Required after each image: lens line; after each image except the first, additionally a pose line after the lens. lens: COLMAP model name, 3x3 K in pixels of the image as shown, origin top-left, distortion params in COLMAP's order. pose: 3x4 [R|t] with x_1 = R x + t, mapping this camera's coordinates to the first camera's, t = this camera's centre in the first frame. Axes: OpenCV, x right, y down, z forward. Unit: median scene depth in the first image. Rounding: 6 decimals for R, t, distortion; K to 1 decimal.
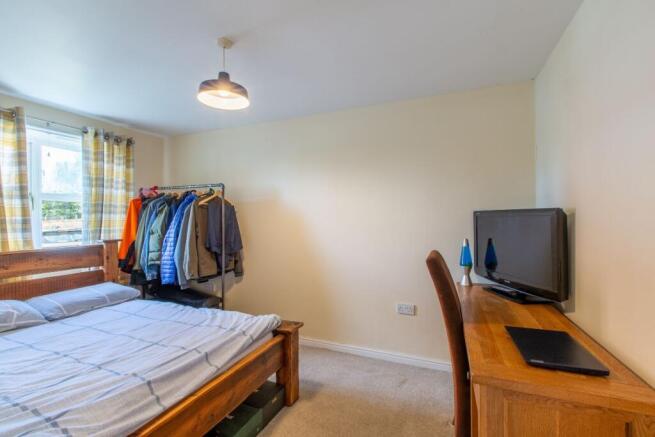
lens RADIAL K [[294.1, 0, 327.5], [0, 294.1, 218.5], [0, 0, 1]] dist [0.001020, 0.000111]
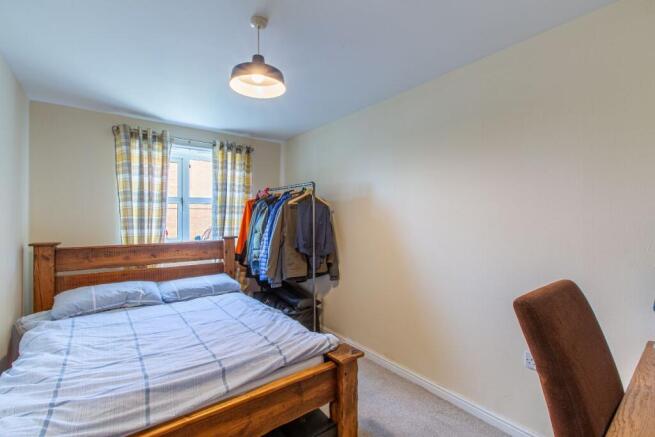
lens RADIAL K [[294.1, 0, 327.5], [0, 294.1, 218.5], [0, 0, 1]] dist [0.001020, 0.000111]
pose [[0.864933, 0.006115, -0.501851, 0.226431], [-0.003281, 0.999973, 0.006529, -0.008547], [0.501877, -0.004001, 0.864930, 0.271059]]
